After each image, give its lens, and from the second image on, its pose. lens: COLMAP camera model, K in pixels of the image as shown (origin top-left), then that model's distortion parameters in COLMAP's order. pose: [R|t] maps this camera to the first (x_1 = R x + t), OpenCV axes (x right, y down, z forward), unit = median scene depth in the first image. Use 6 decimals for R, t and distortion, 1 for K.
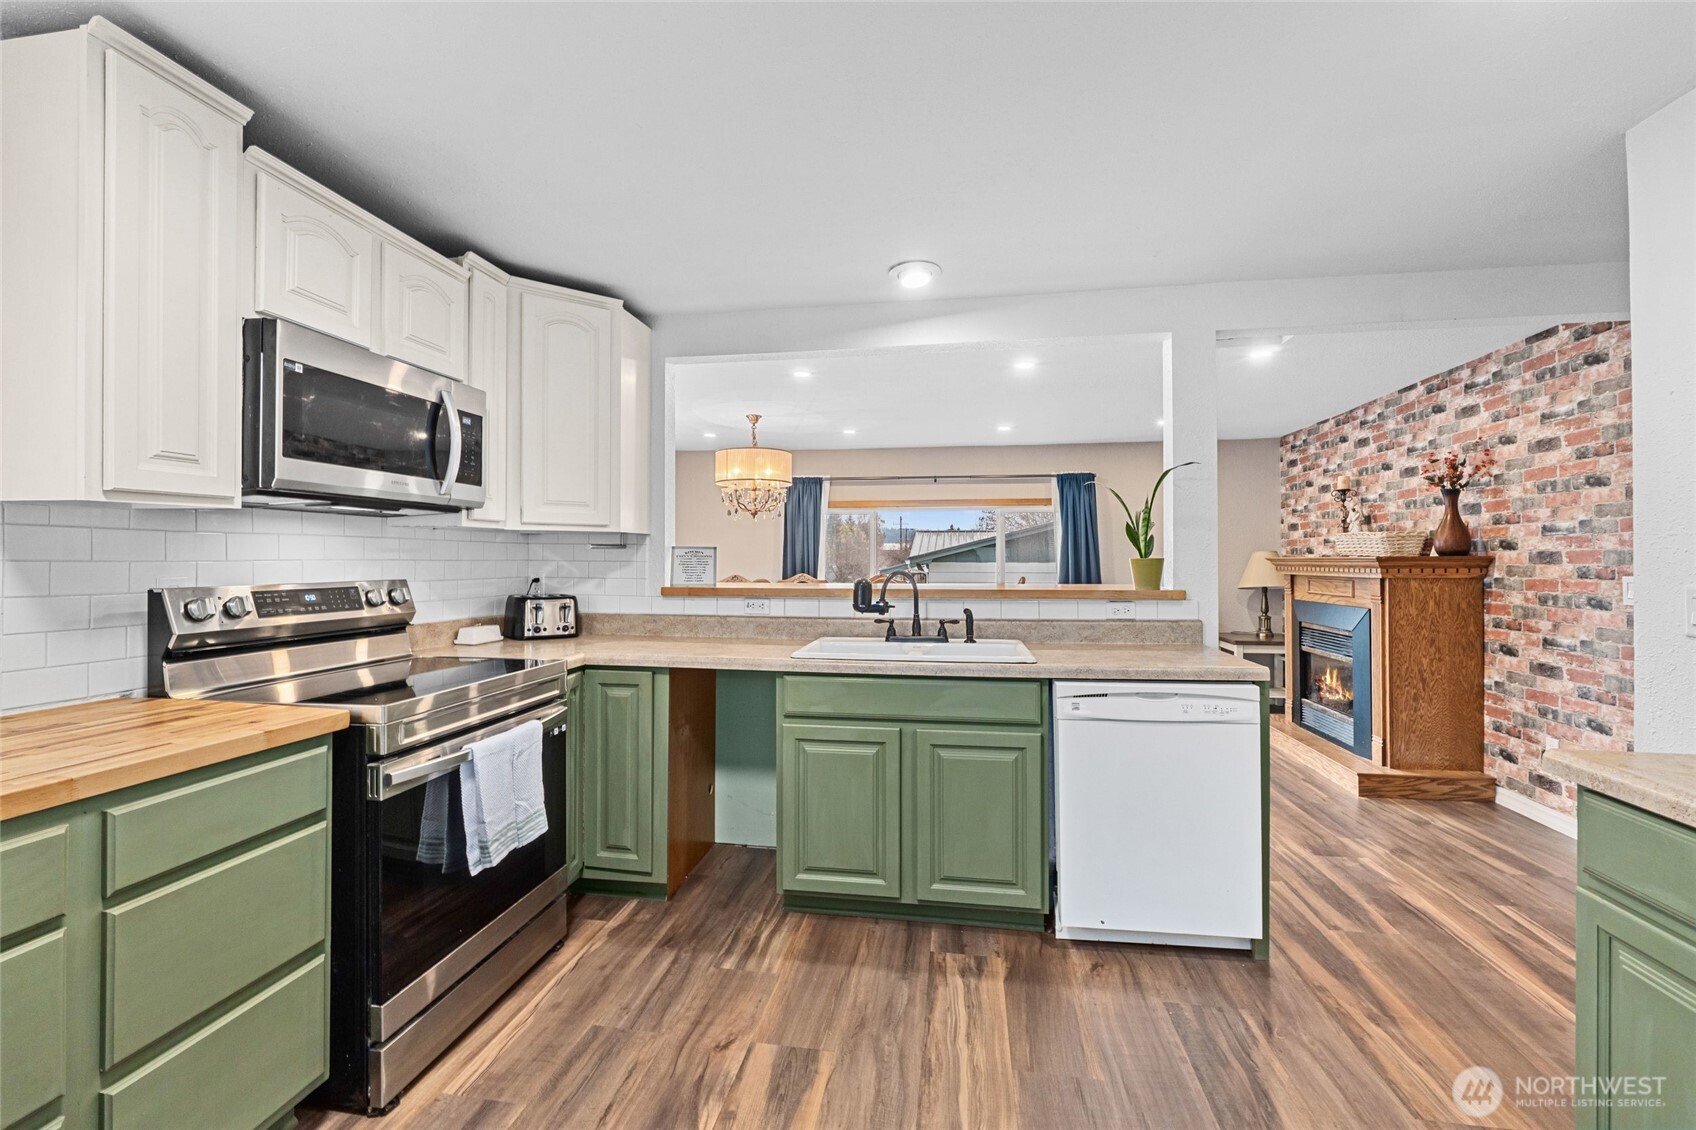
lens RADIAL K [[714.0, 0, 854.1], [0, 714.0, 553.5], [0, 0, 1]] dist [-0.003493, -0.000196]
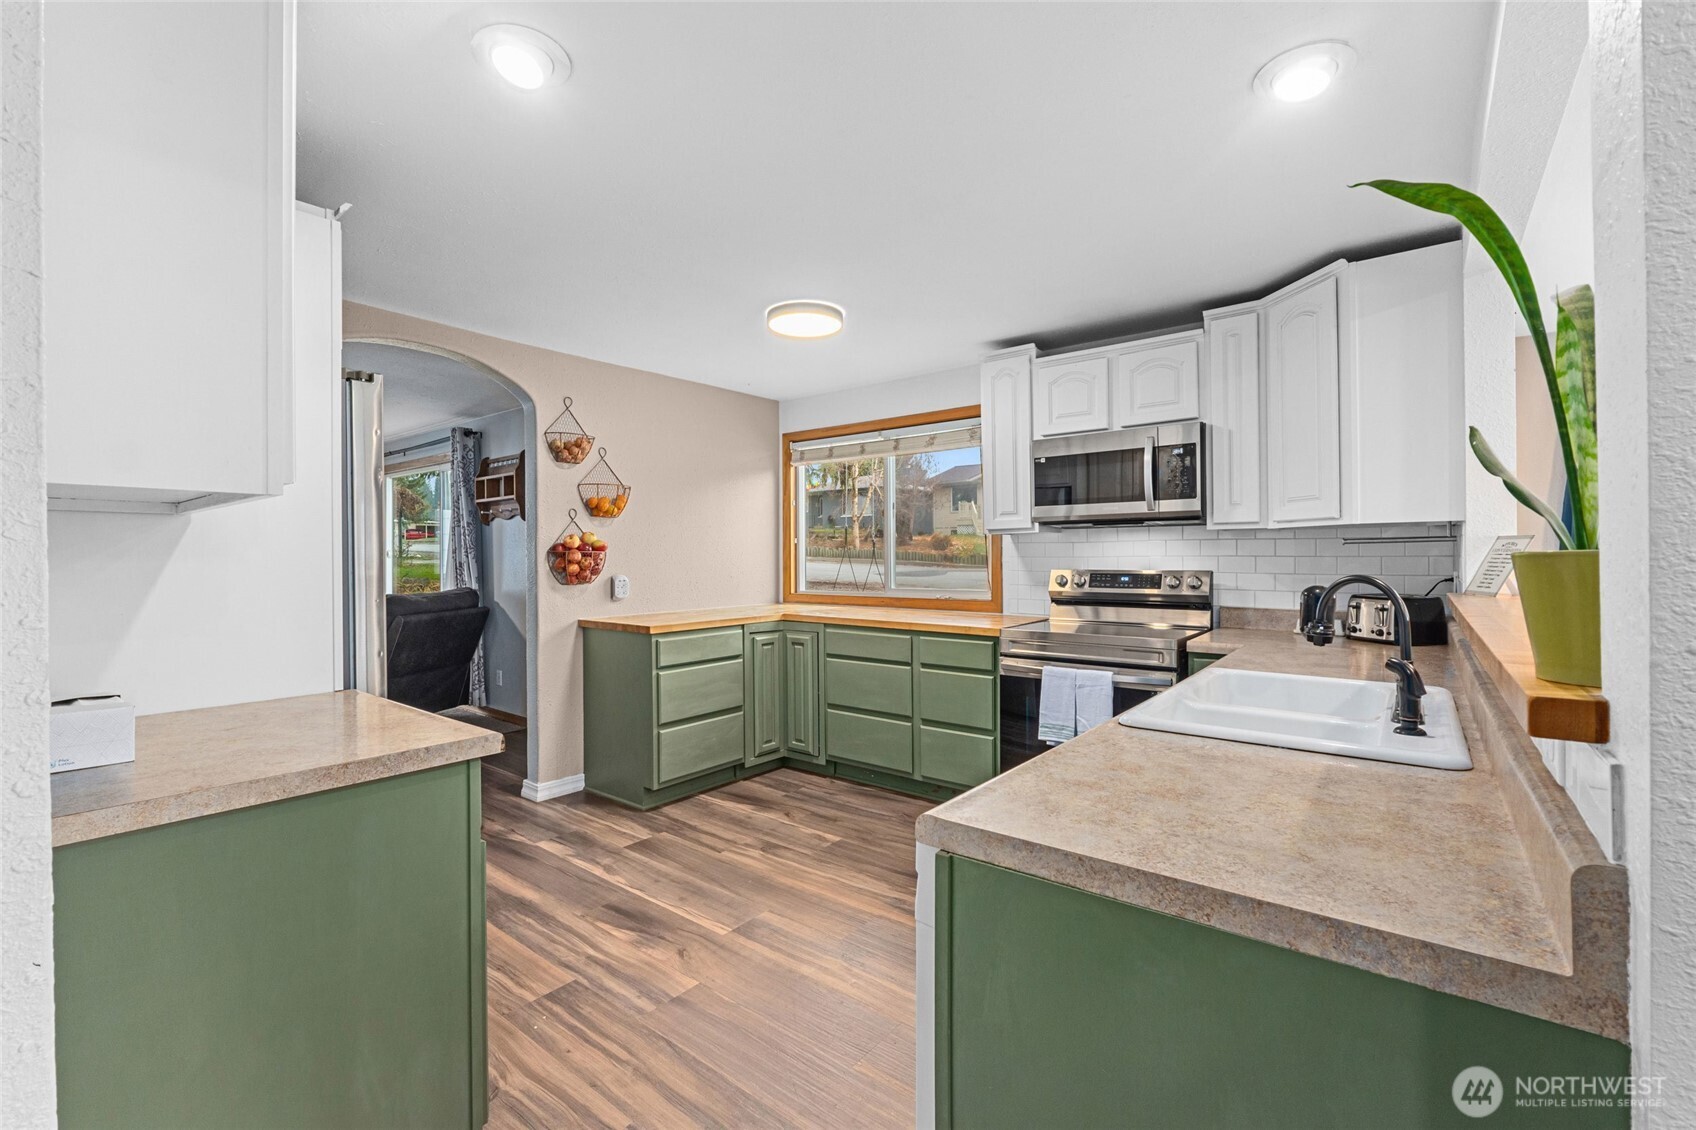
lens RADIAL K [[714.0, 0, 850.0], [0, 714.0, 554.0], [0, 0, 1]] dist [-0.003493, -0.000196]
pose [[-0.489111, 0.005194, -0.872206, 0.876242], [0.014339, 0.999895, -0.002086, -0.001536], [0.872104, -0.013527, -0.489134, 1.076376]]
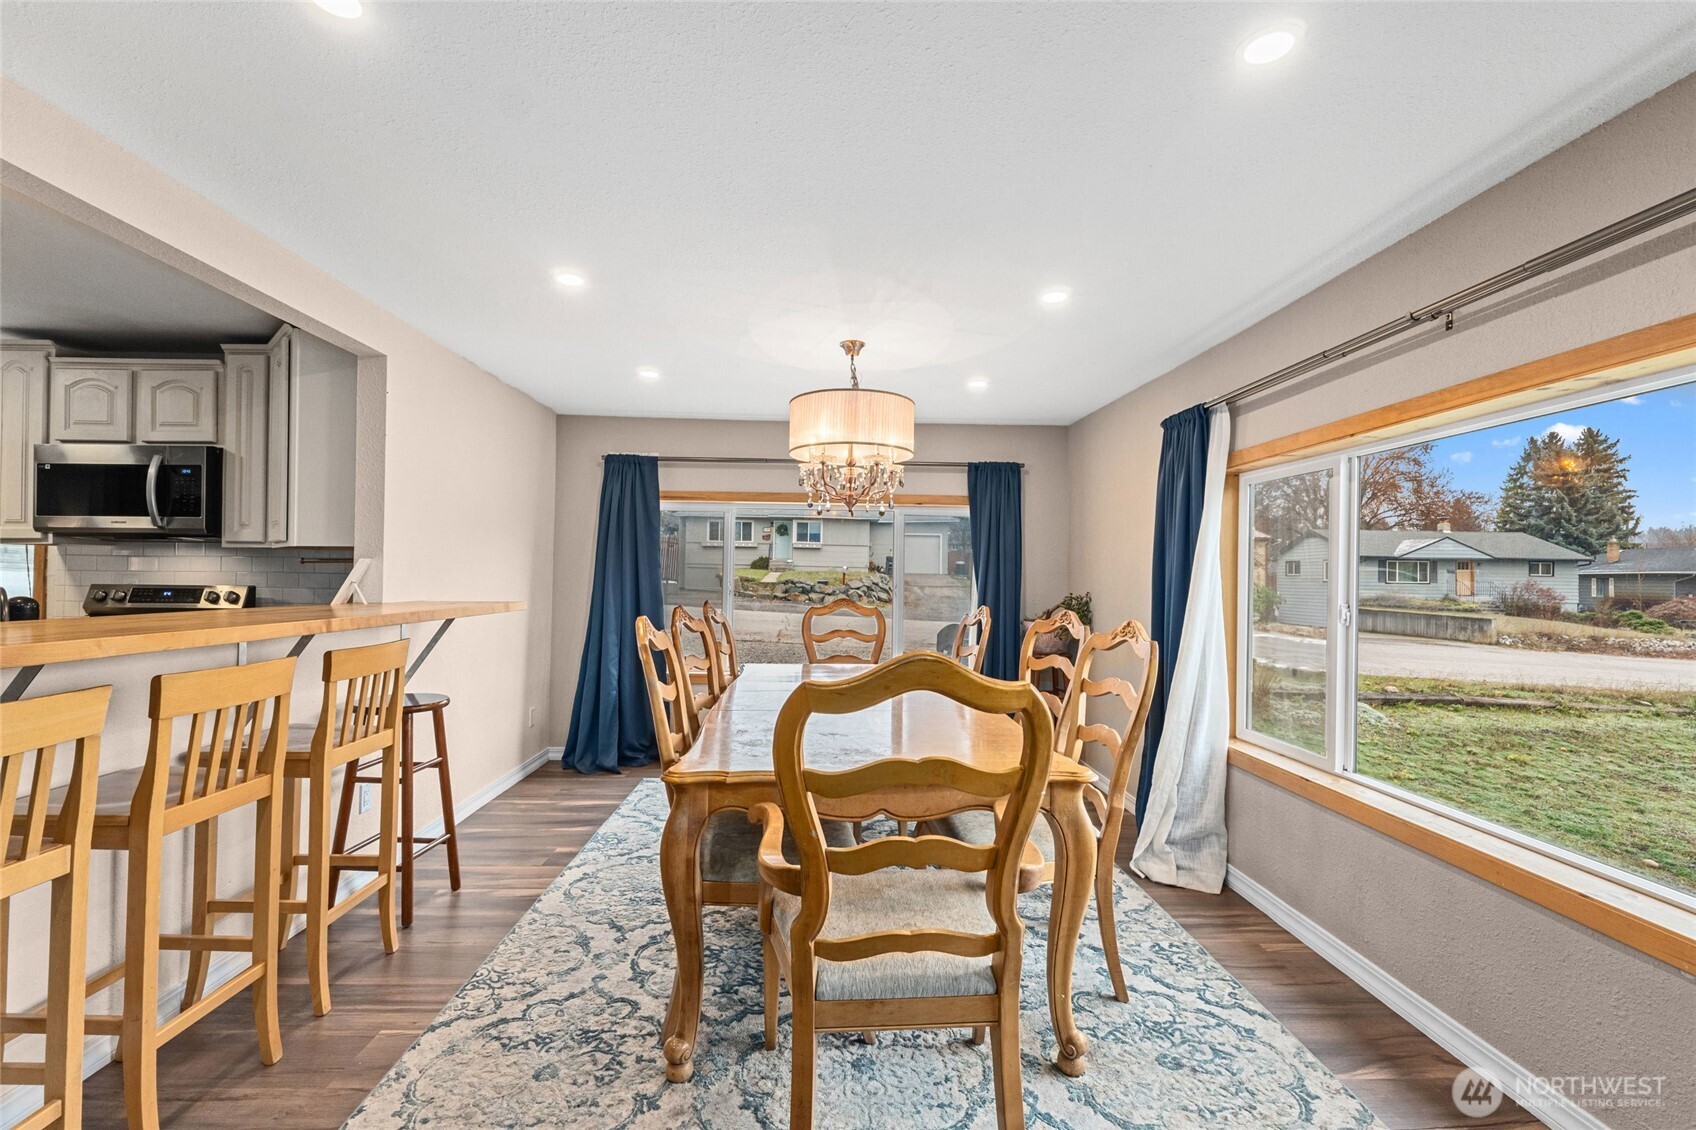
lens RADIAL K [[714.0, 0, 837.7], [0, 714.0, 568.1], [0, 0, 1]] dist [-0.003493, -0.000196]
pose [[0.162890, -0.005486, -0.986629, 0.990786], [-0.006859, 0.999954, -0.006692, 0.002379], [0.986620, 0.007857, 0.162845, 1.960254]]
